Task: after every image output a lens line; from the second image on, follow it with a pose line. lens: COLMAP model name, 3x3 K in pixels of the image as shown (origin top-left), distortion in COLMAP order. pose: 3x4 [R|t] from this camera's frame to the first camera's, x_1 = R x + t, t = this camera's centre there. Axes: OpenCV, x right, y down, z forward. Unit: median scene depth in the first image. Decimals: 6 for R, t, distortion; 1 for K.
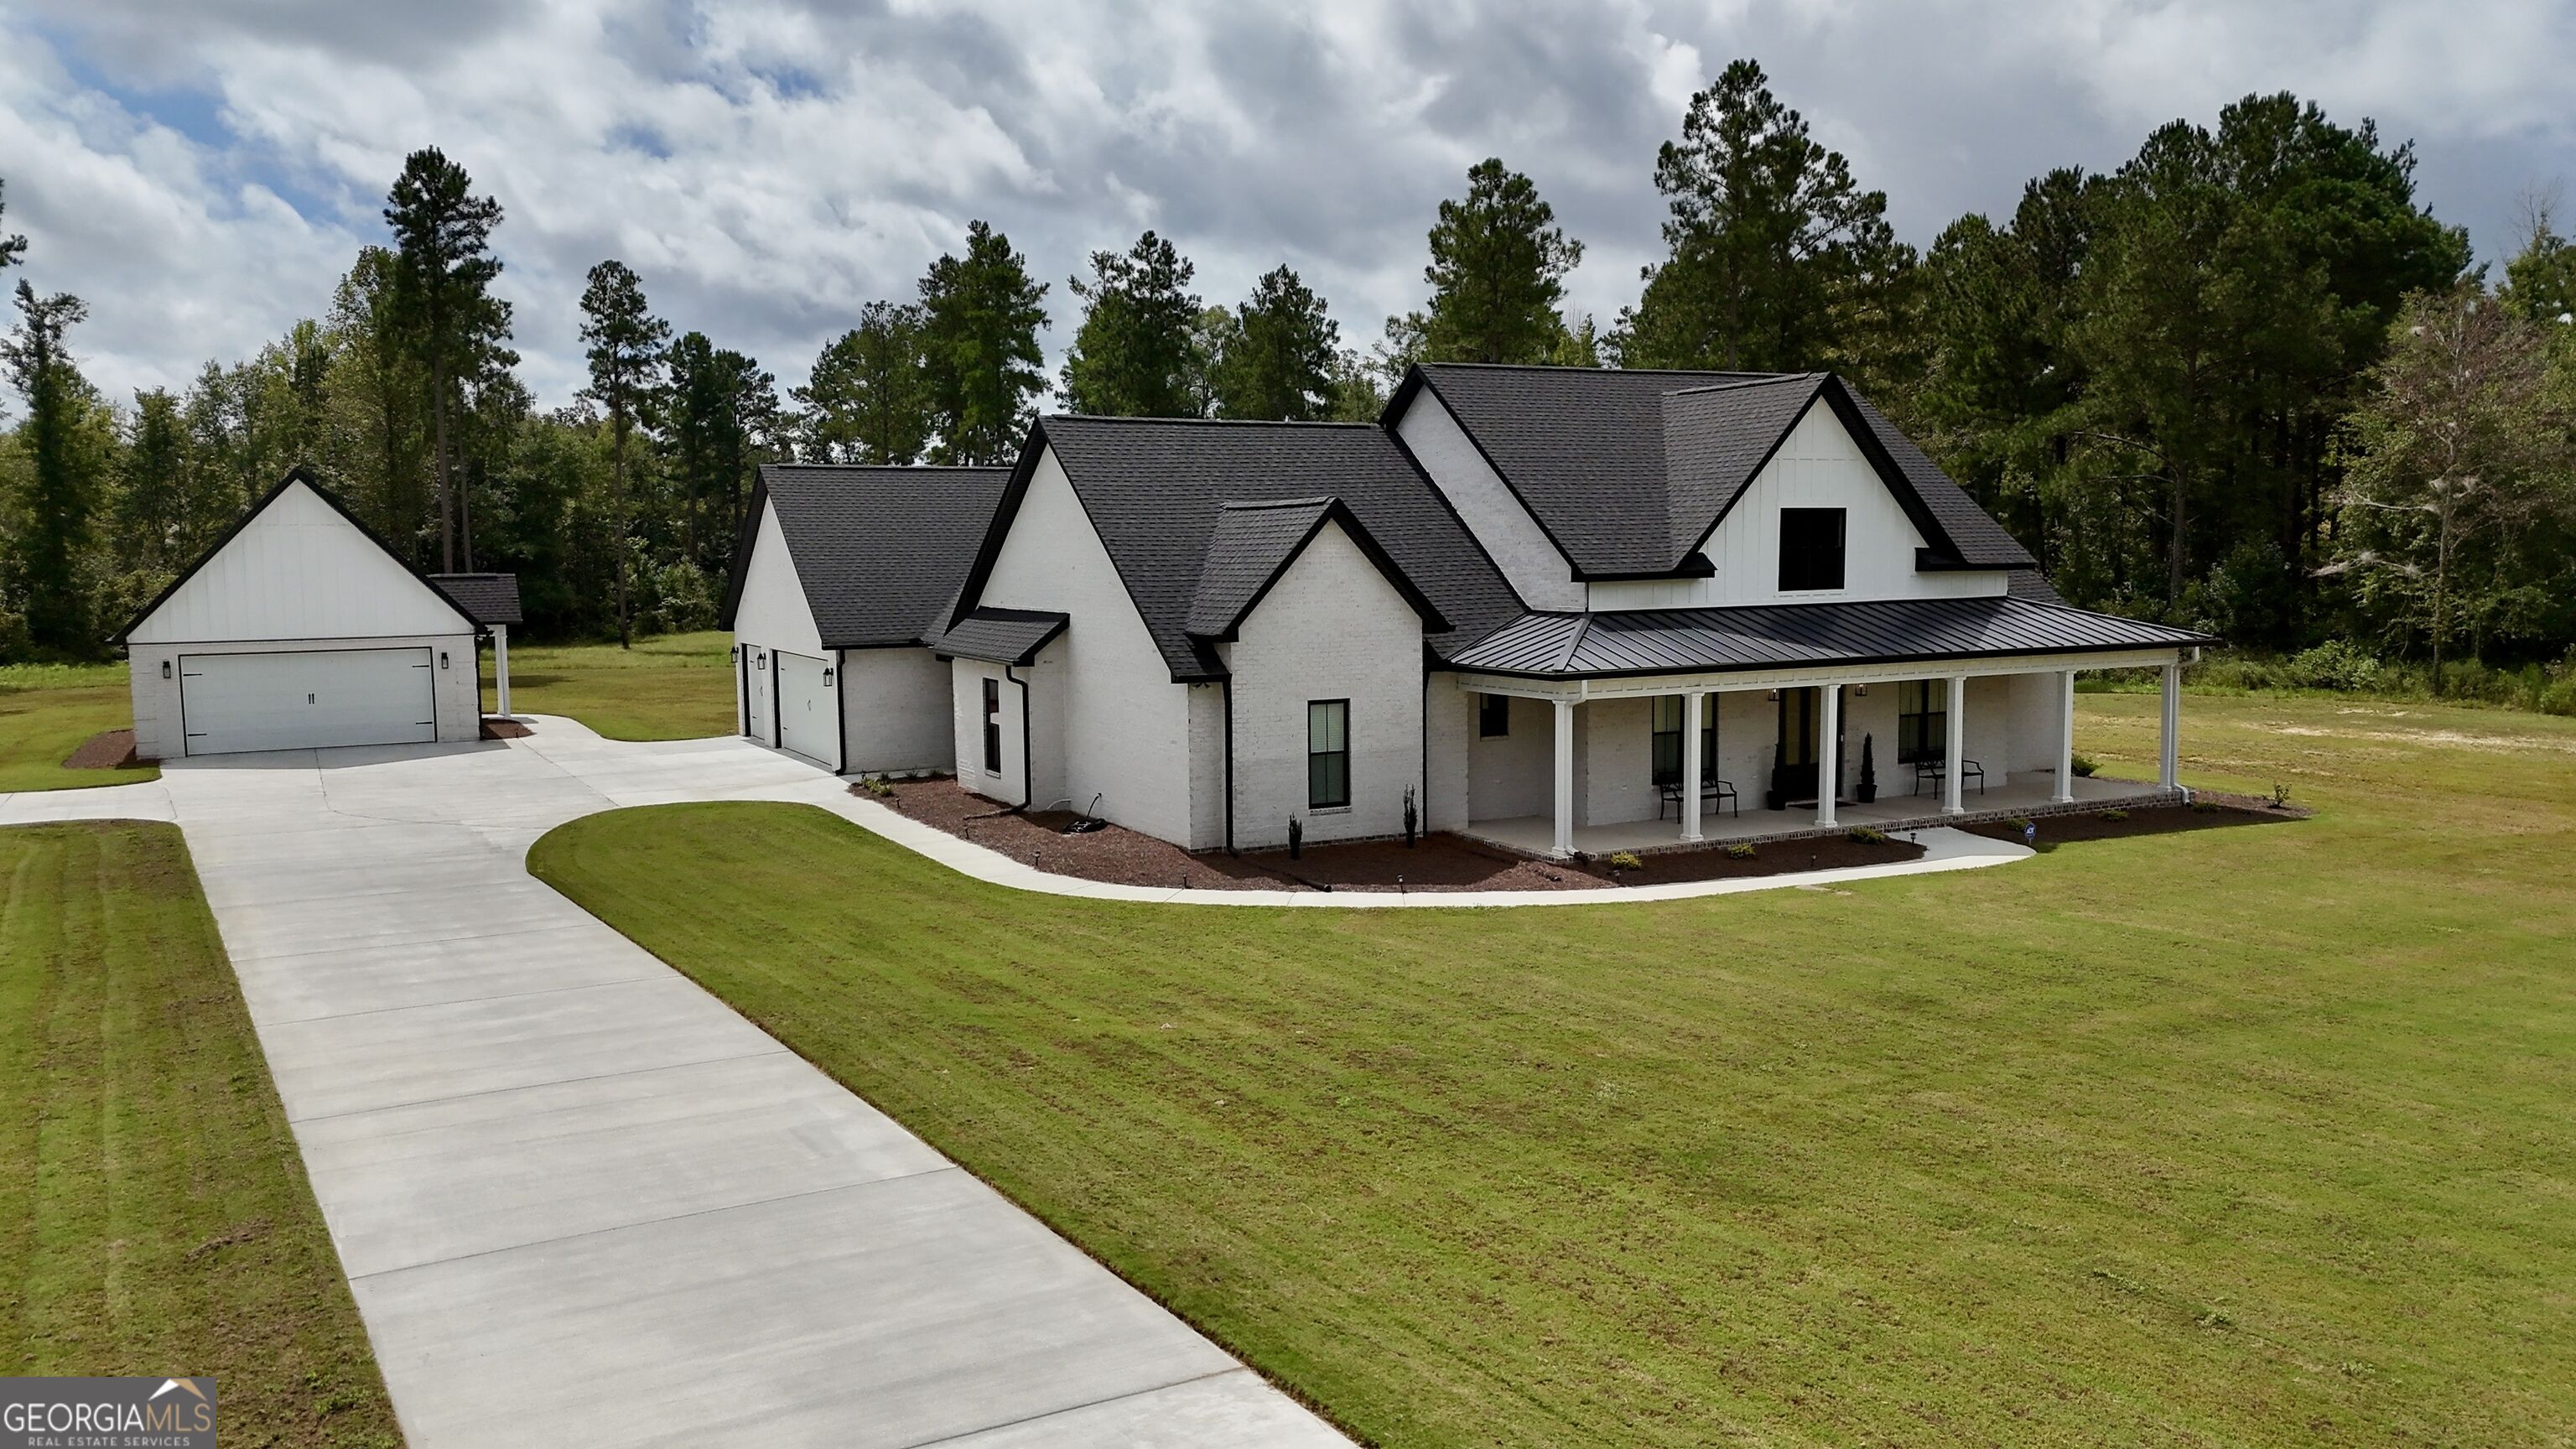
lens RADIAL K [[1902.3, 0, 1273.2], [0, 1902.3, 745.0], [0, 0, 1]] dist [0.074597, -0.074386]
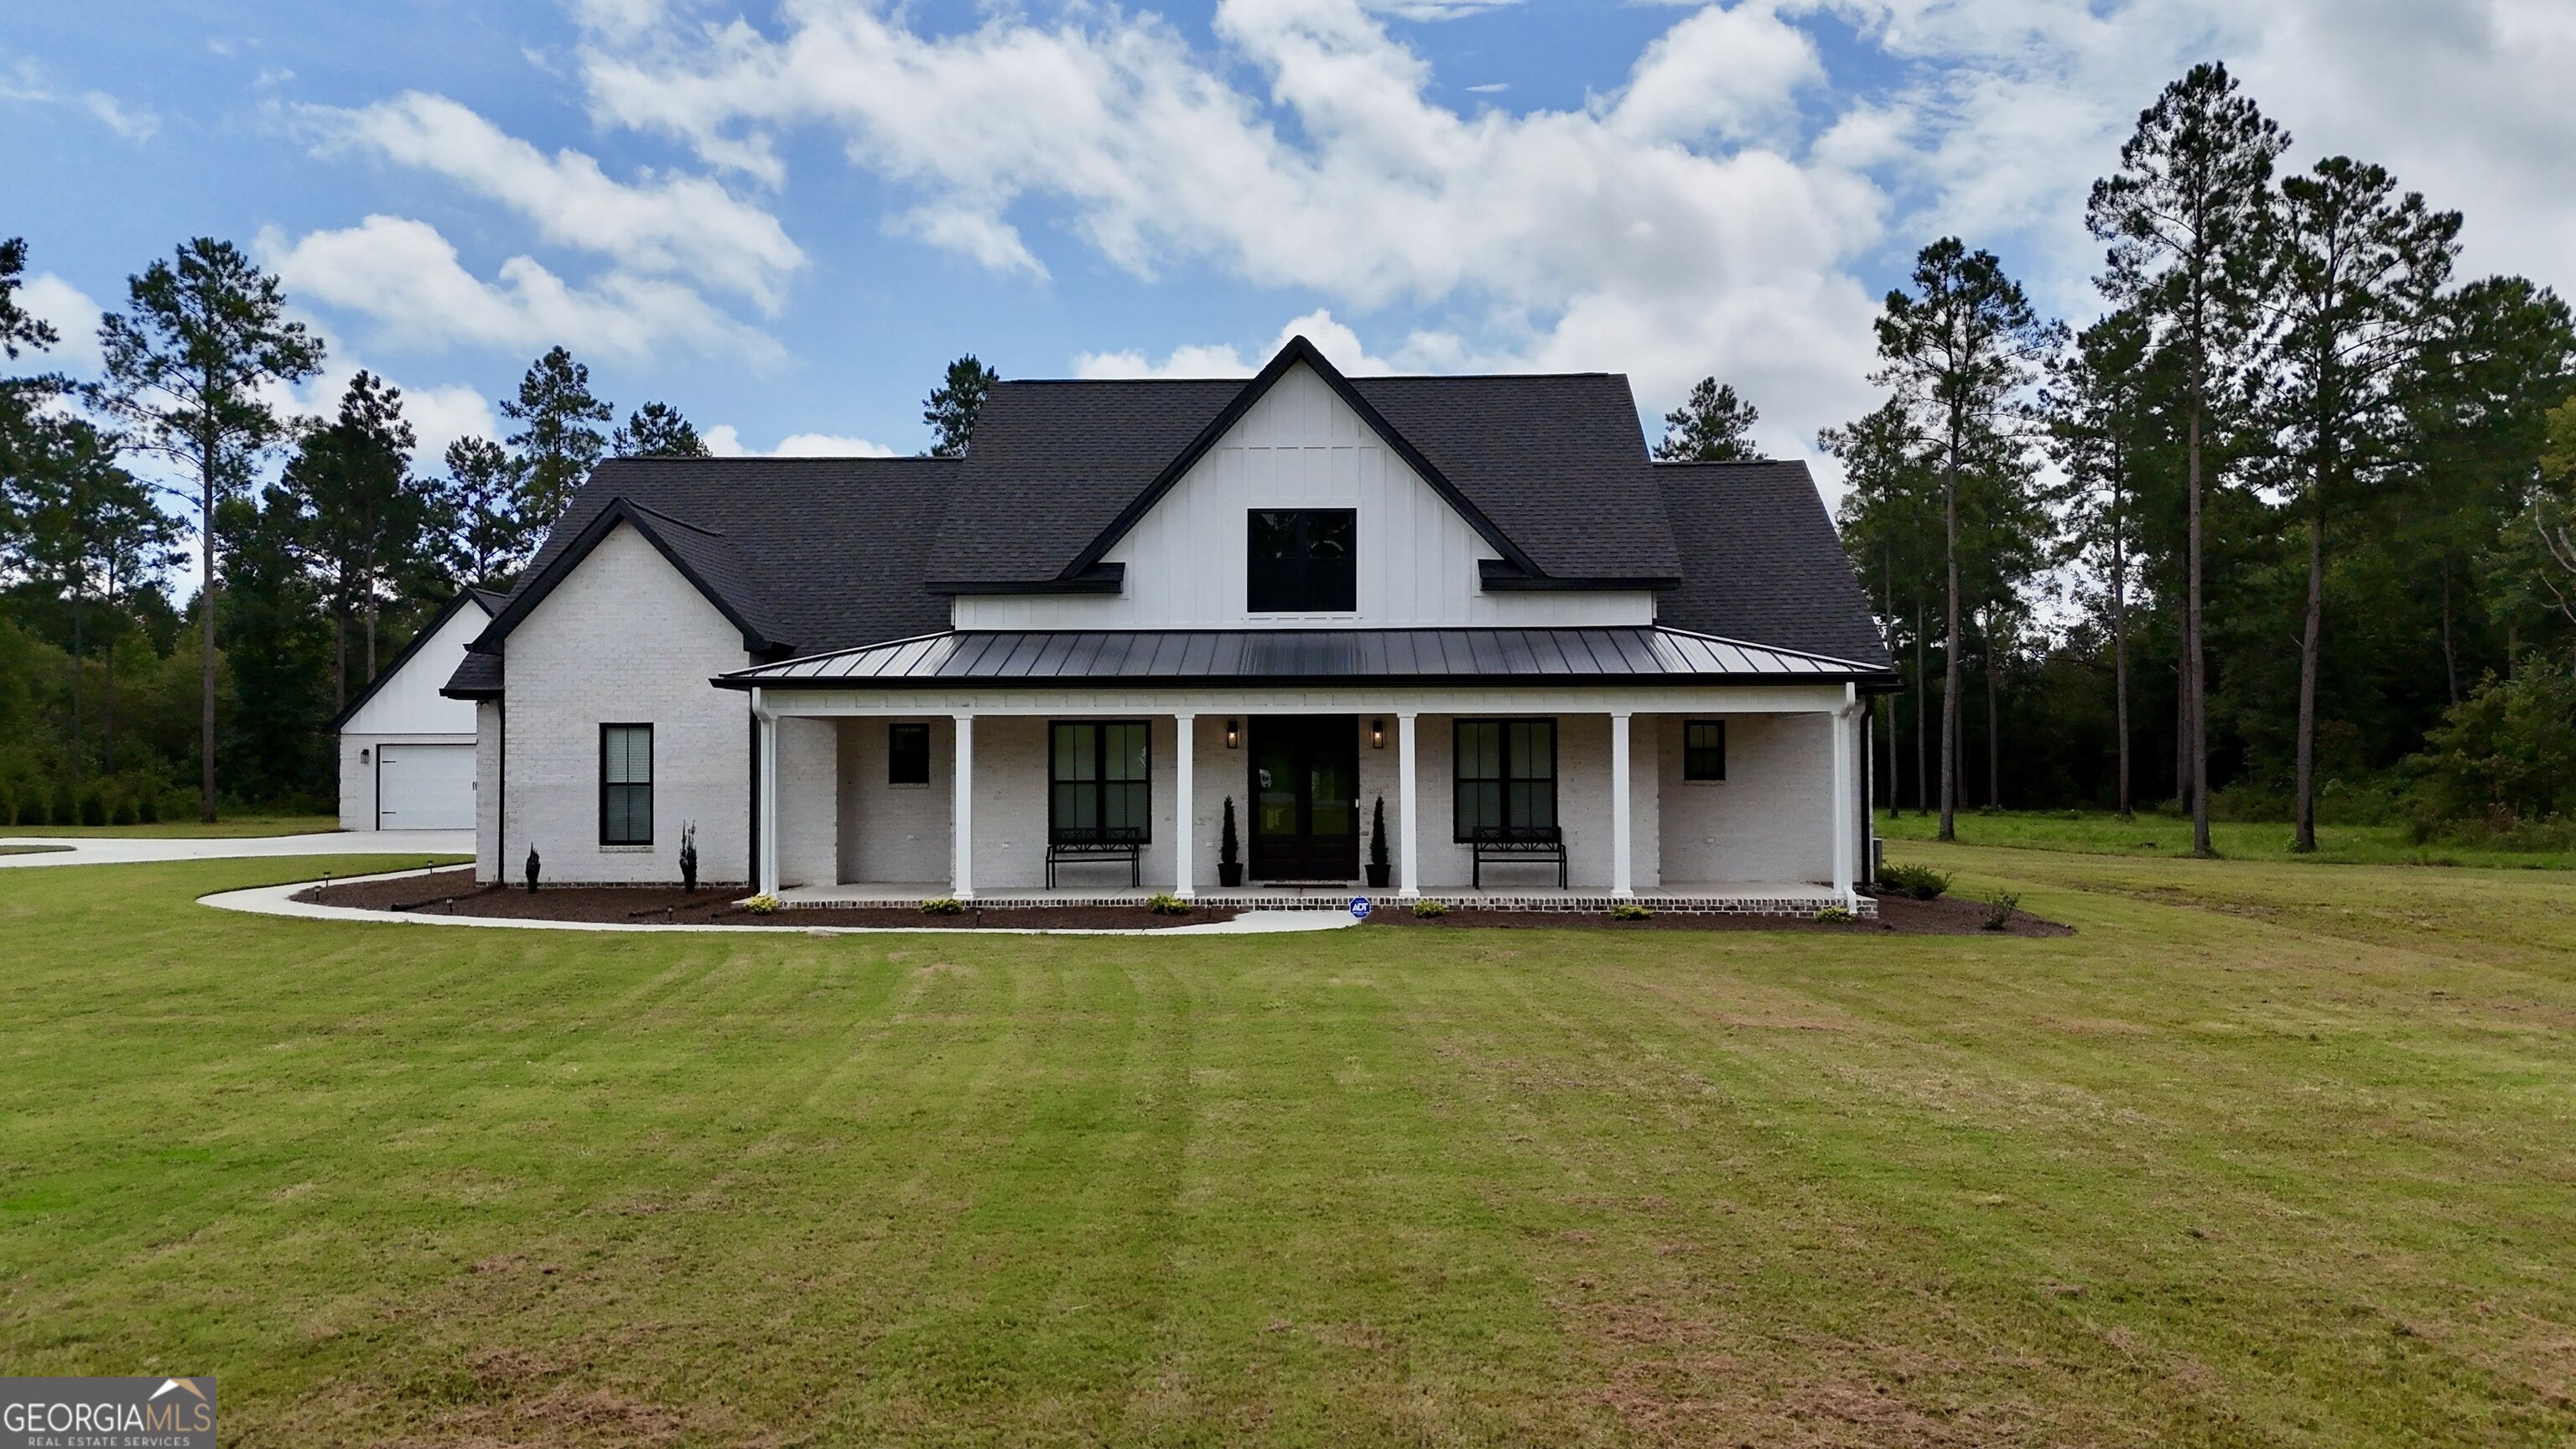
lens RADIAL K [[1902.3, 0, 1274.1], [0, 1902.3, 747.2], [0, 0, 1]] dist [0.074597, -0.074386]
pose [[0.869571, 0.002193, -0.493803, 0.624890], [-0.058692, 0.993361, -0.098945, 0.049646], [0.490308, 0.115022, 0.863926, 0.310206]]
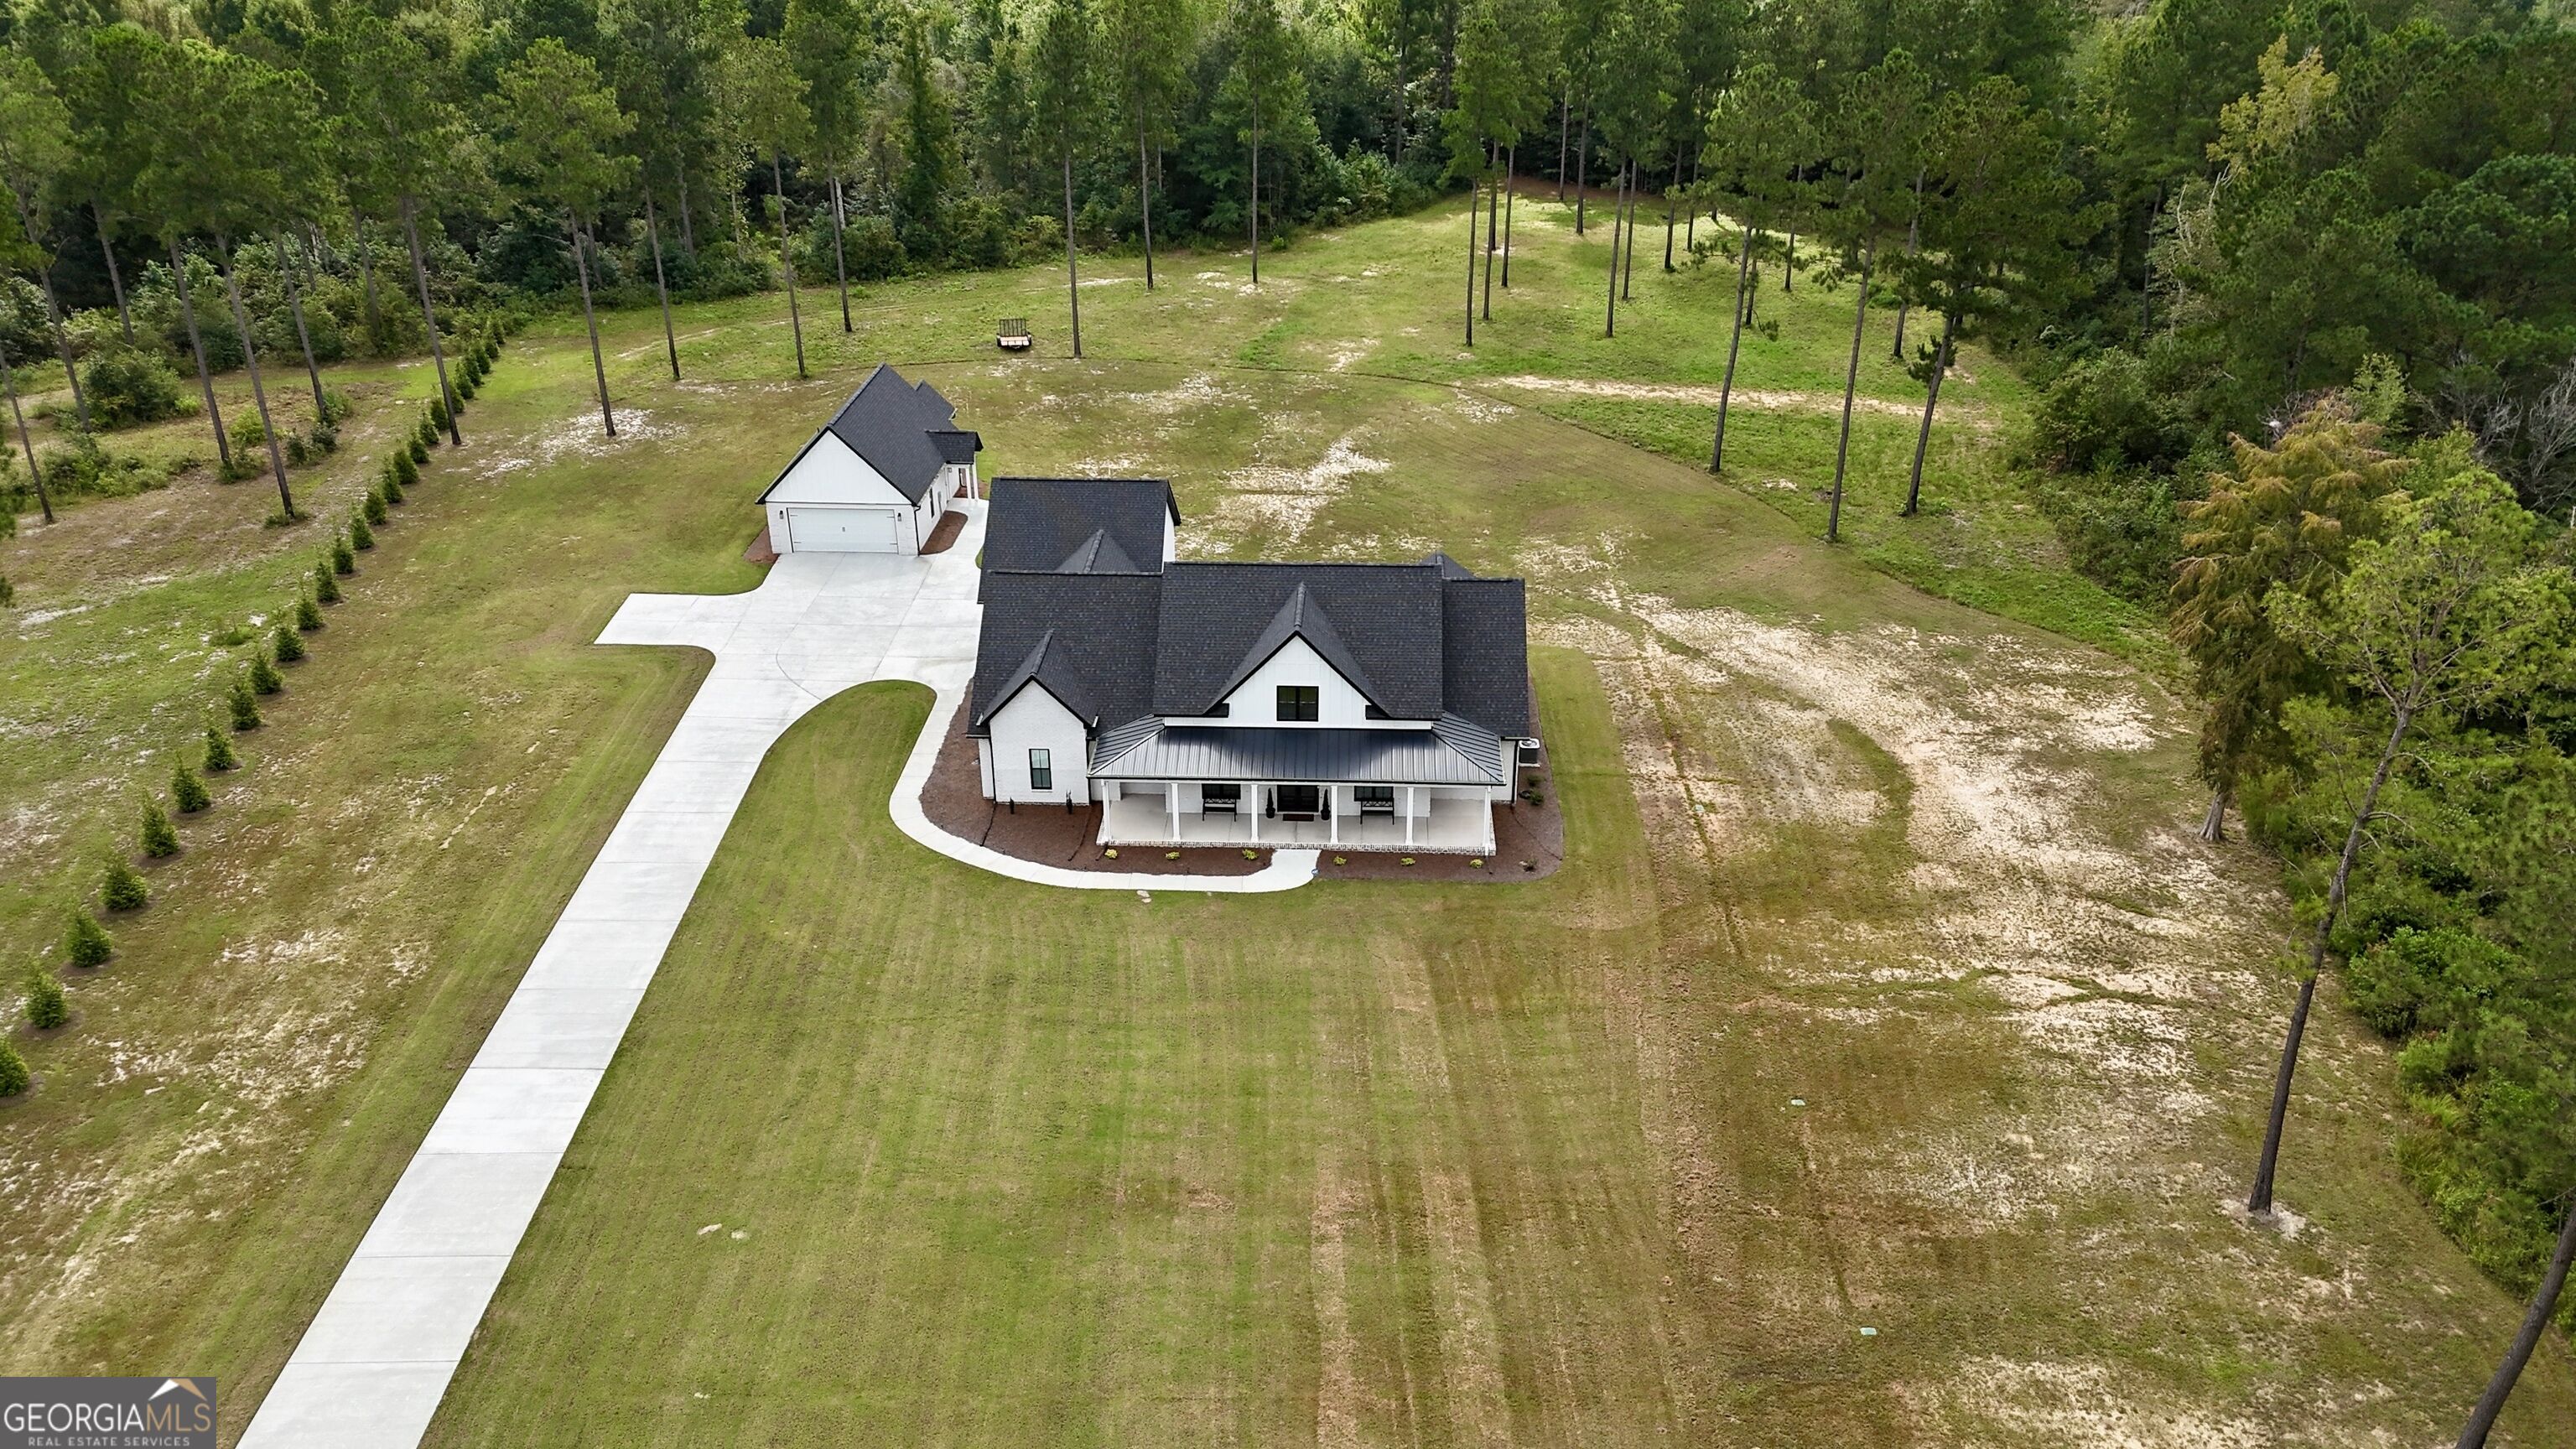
lens RADIAL K [[1902.3, 0, 1263.3], [0, 1902.3, 713.4], [0, 0, 1]] dist [0.074597, -0.074386]
pose [[0.859812, 0.229232, -0.456263, 1.116160], [-0.056174, 0.930605, 0.361688, -0.780142], [0.507511, -0.285353, 0.813023, -0.633284]]
